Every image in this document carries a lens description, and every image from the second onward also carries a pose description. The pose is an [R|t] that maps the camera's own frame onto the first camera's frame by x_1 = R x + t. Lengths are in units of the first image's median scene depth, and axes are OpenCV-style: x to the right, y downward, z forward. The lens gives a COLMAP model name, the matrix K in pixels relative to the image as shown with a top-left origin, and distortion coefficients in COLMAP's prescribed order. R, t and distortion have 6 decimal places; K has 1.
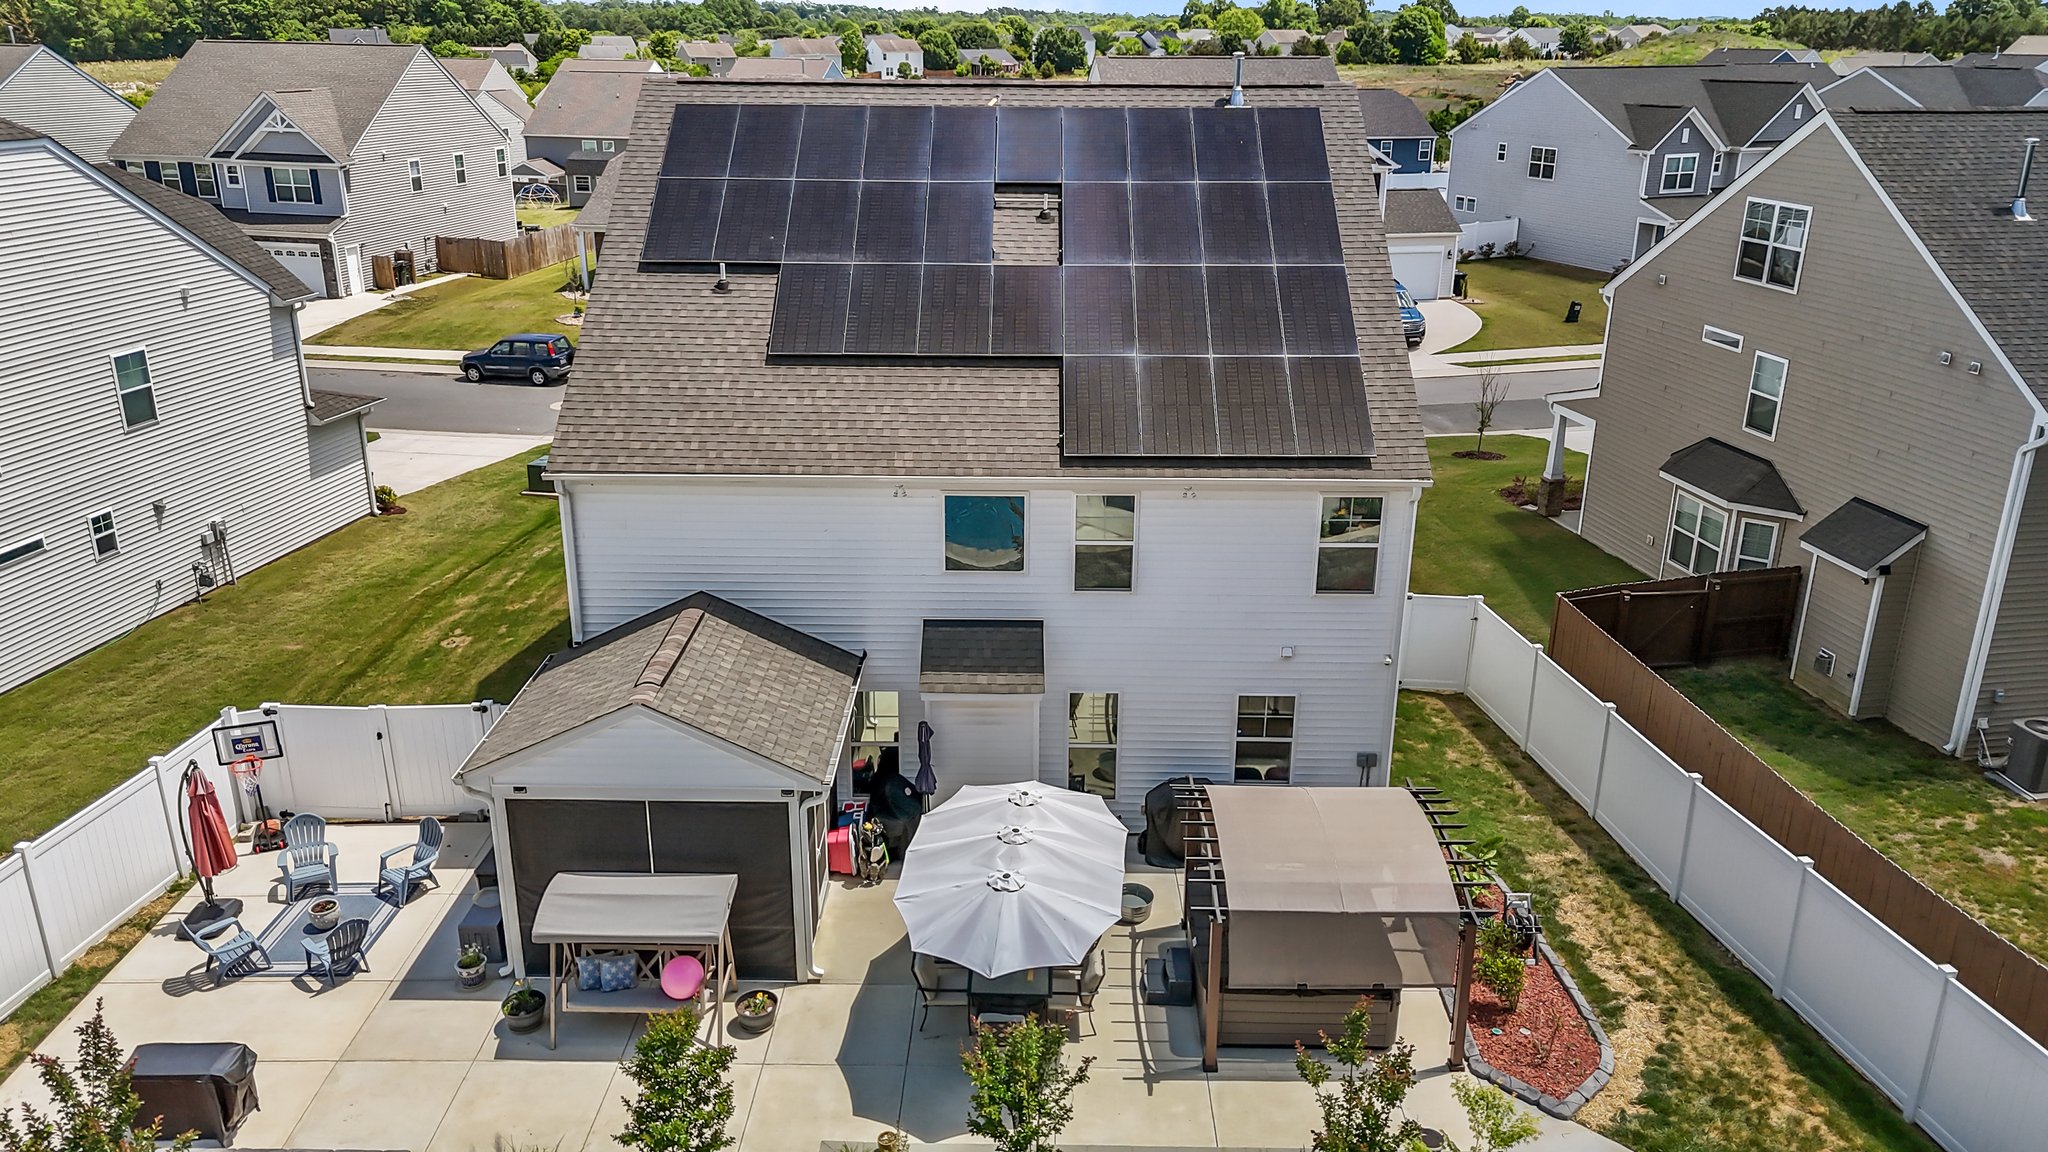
lens RADIAL K [[1516.4, 0, 1021.7], [0, 1516.4, 563.8], [0, 0, 1]] dist [0.066137, -0.058617]
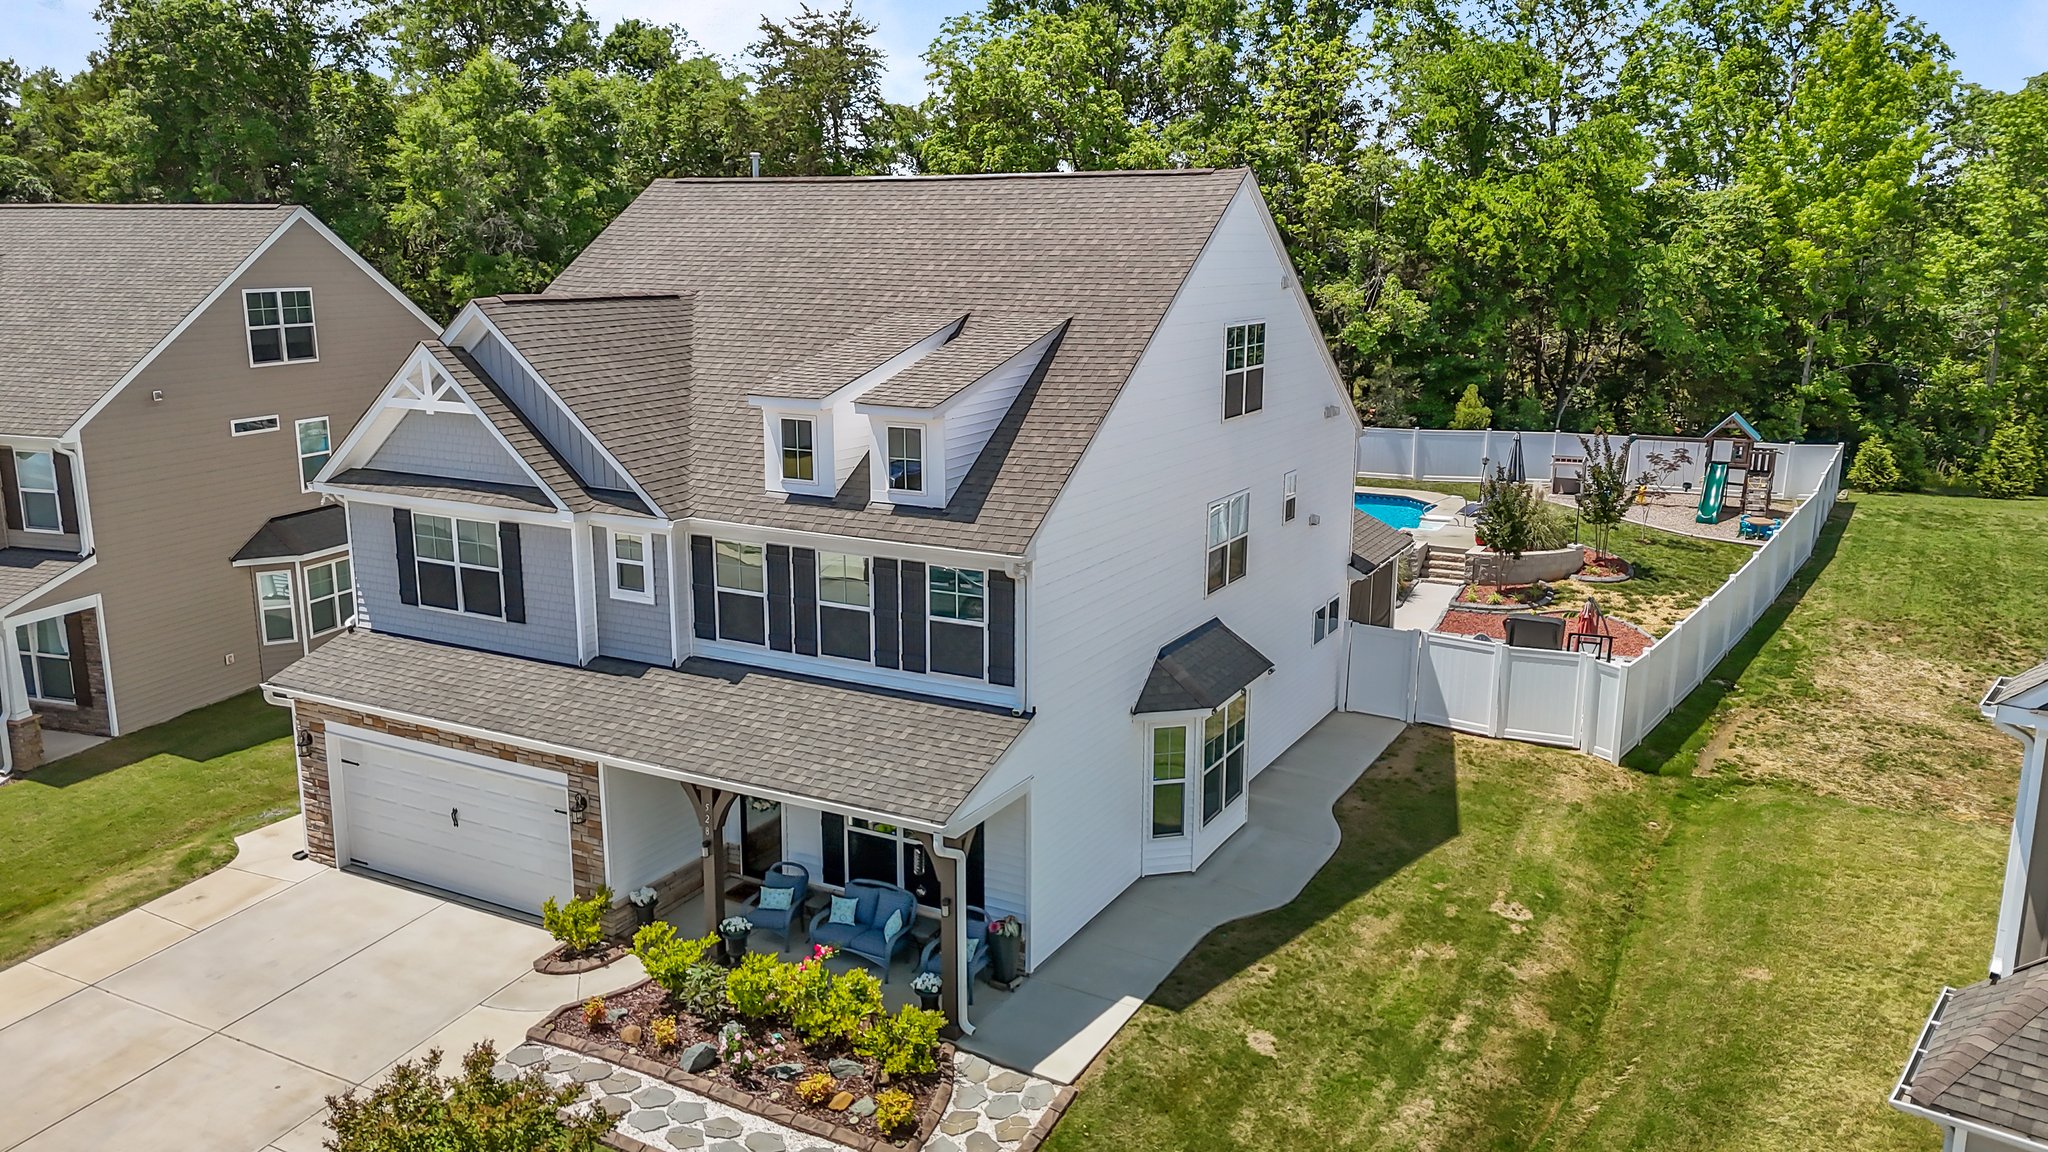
lens RADIAL K [[1516.4, 0, 1021.7], [0, 1516.4, 563.8], [0, 0, 1]] dist [0.066137, -0.058617]
pose [[-0.884494, -0.104754, 0.454639, -0.642599], [0.148810, 0.860227, 0.487714, -0.657843], [-0.442183, 0.499035, -0.745277, 2.110123]]
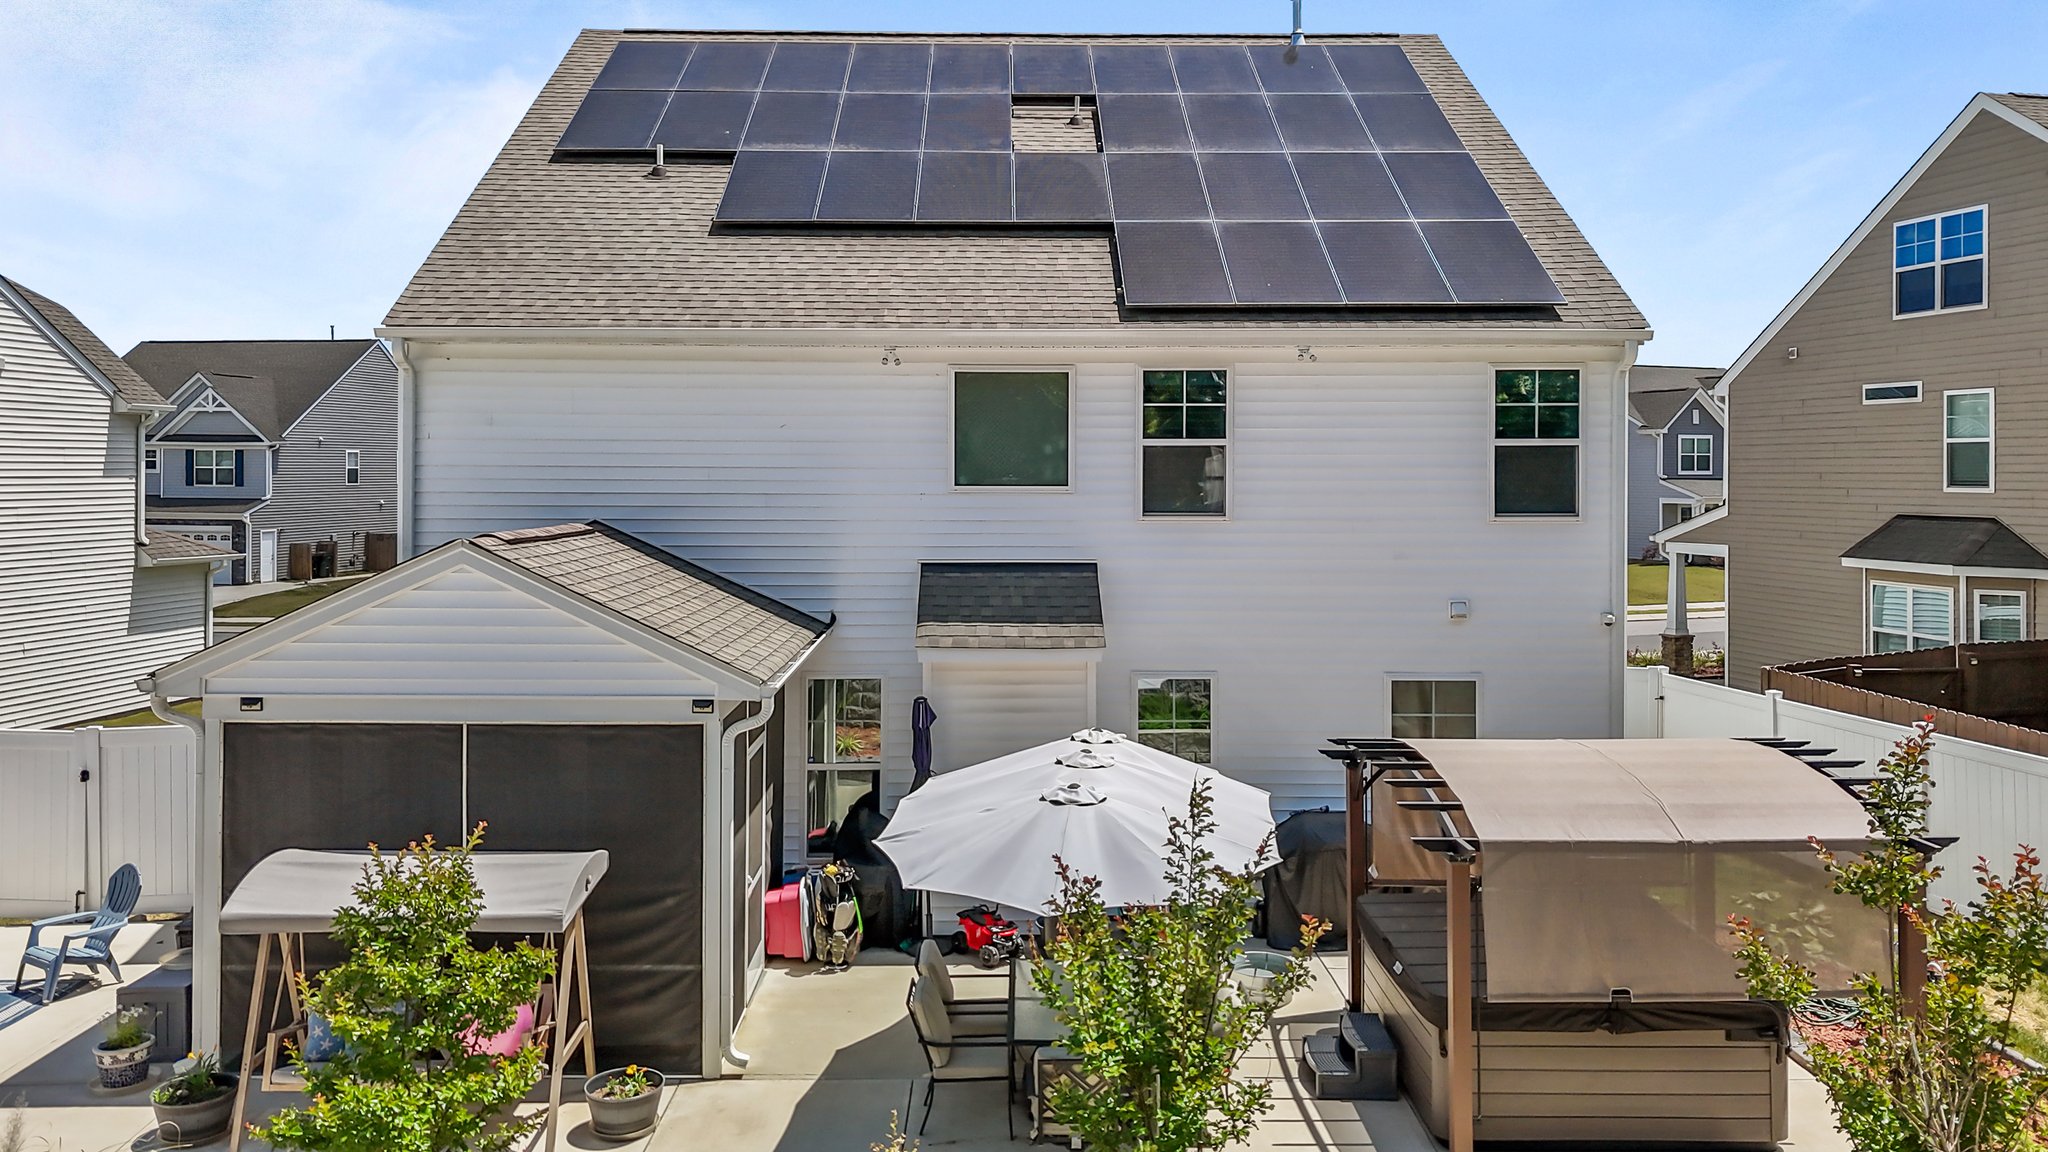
lens RADIAL K [[1538.3, 0, 1021.0], [0, 1538.3, 473.1], [0, 0, 1]] dist [0.066467, -0.056721]
pose [[0.999723, -0.005071, 0.022982, -0.033910], [0.012477, 0.942191, -0.334843, 0.219387], [-0.019956, 0.335037, 0.941994, 0.318329]]
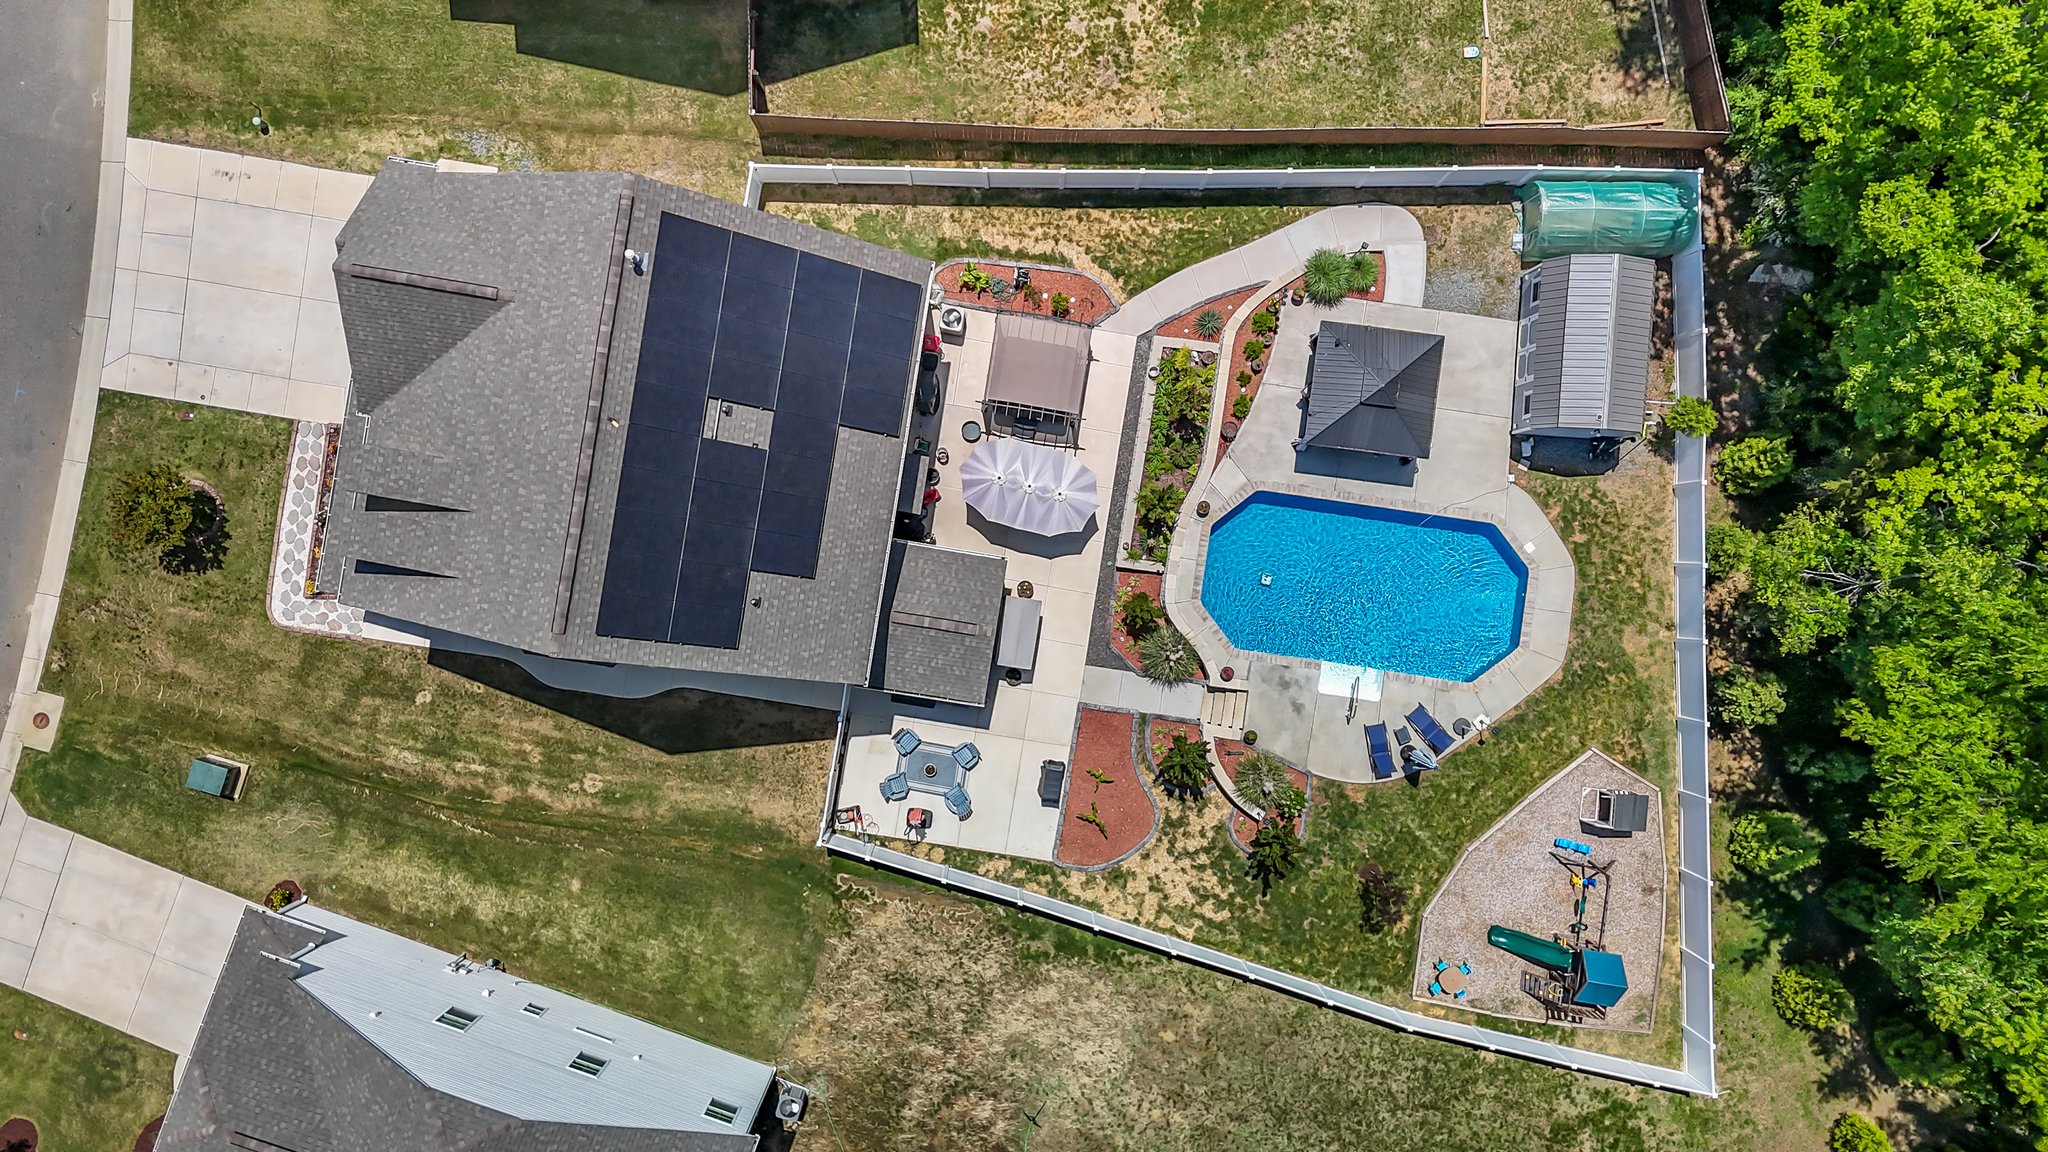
lens RADIAL K [[1506.4, 0, 1020.9], [0, 1506.4, 570.9], [0, 0, 1]] dist [0.085964, -0.083383]
pose [[0.147534, -0.989024, -0.008091, -0.099921], [0.314414, 0.039142, 0.948479, -1.752689], [-0.937751, -0.142476, 0.316738, 0.160336]]
